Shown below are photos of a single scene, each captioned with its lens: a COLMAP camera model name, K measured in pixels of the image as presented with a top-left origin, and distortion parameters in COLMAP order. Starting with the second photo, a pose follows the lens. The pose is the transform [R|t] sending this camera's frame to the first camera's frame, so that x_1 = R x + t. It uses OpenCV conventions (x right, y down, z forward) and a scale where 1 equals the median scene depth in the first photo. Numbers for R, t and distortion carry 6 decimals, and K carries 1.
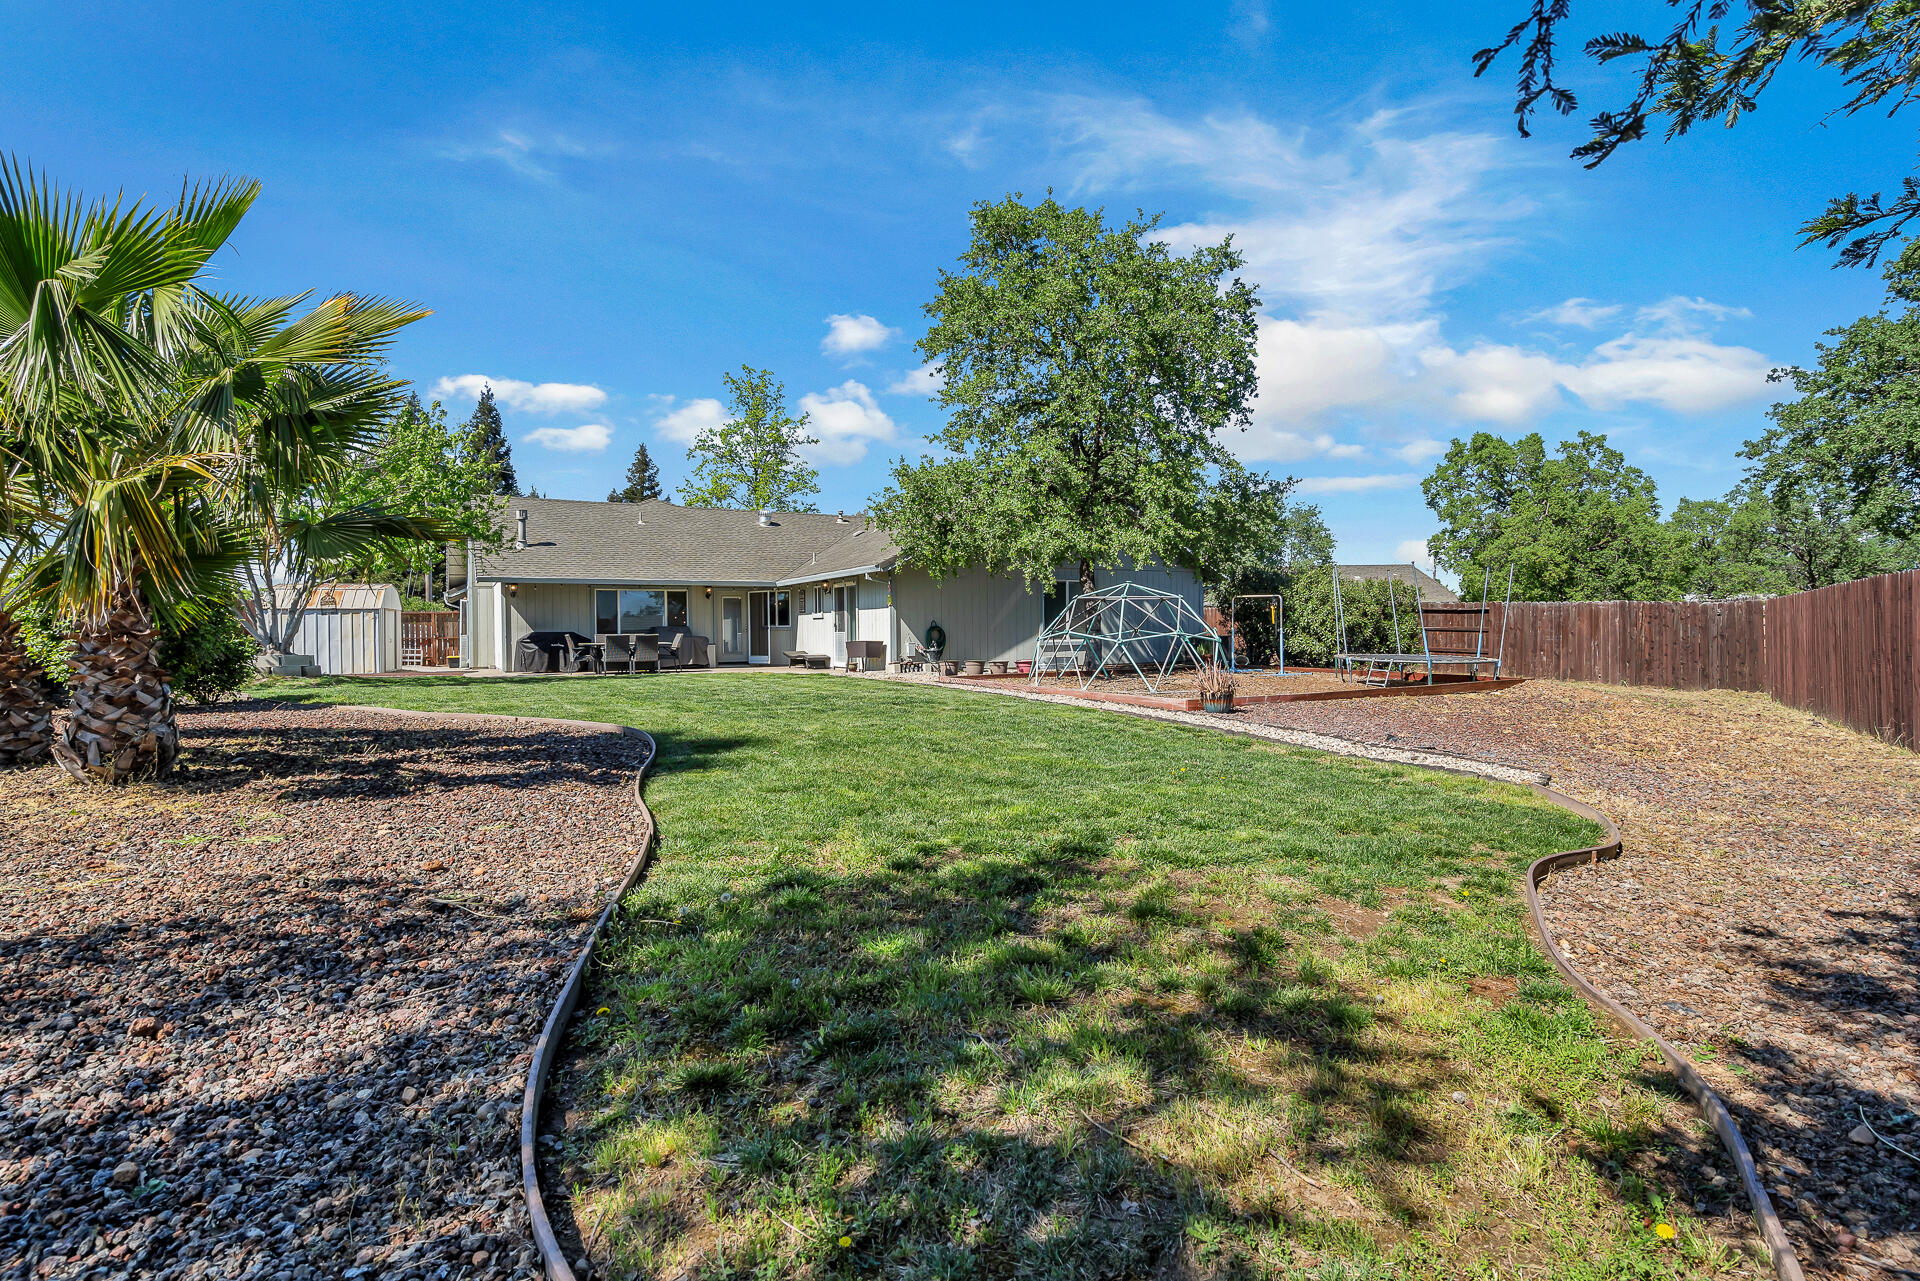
lens RADIAL K [[940.0, 0, 960.0], [0, 940.0, 640.5], [0, 0, 1]] dist [-0.000145, -0.000042]
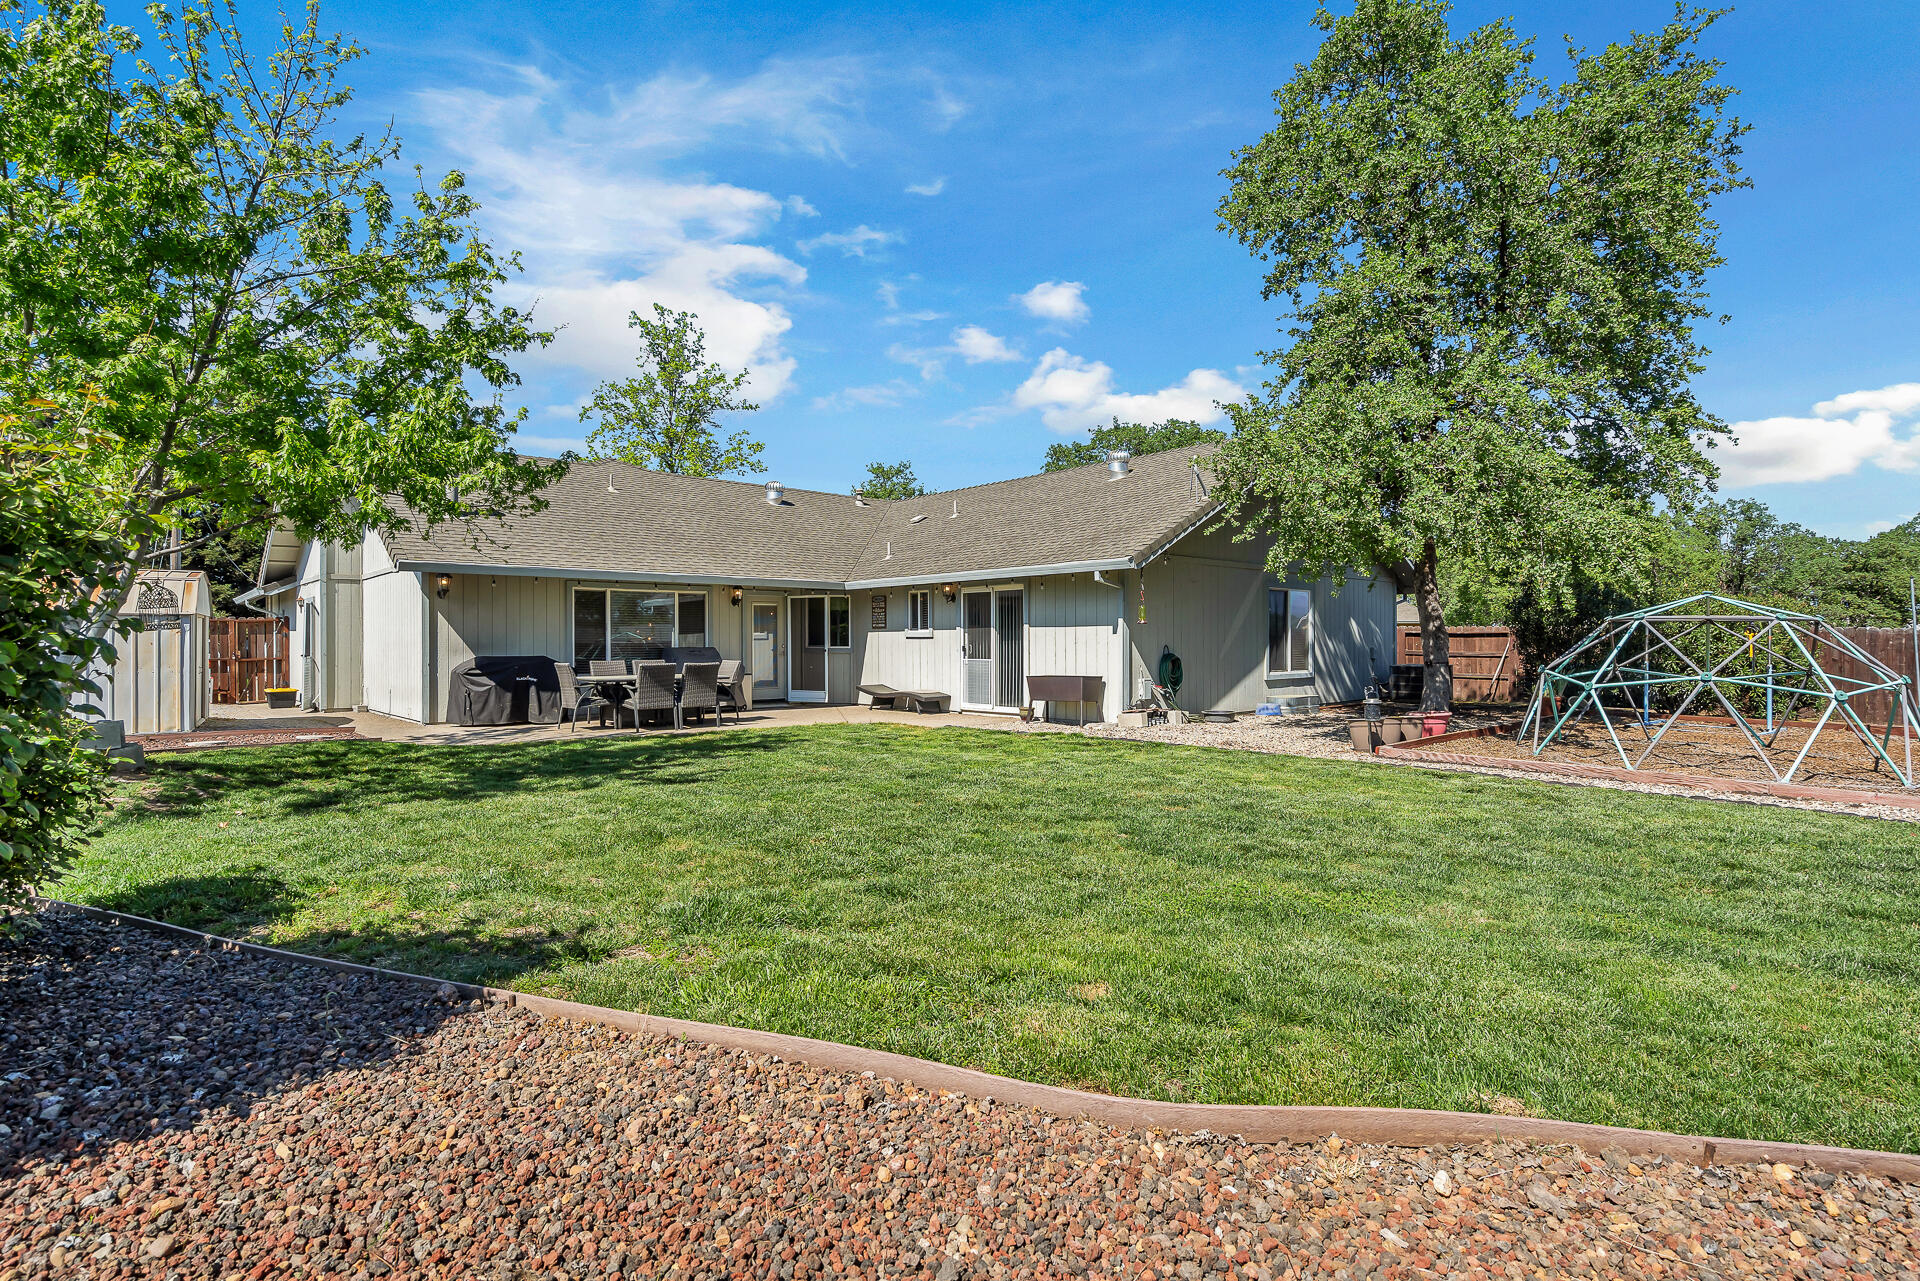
lens RADIAL K [[940.0, 0, 960.0], [0, 940.0, 640.5], [0, 0, 1]] dist [-0.000145, -0.000042]
pose [[0.975278, 0.009693, 0.220770, -0.270894], [-0.007415, 0.999910, -0.011145, -0.014062], [-0.220858, 0.009233, 0.975262, 0.329606]]
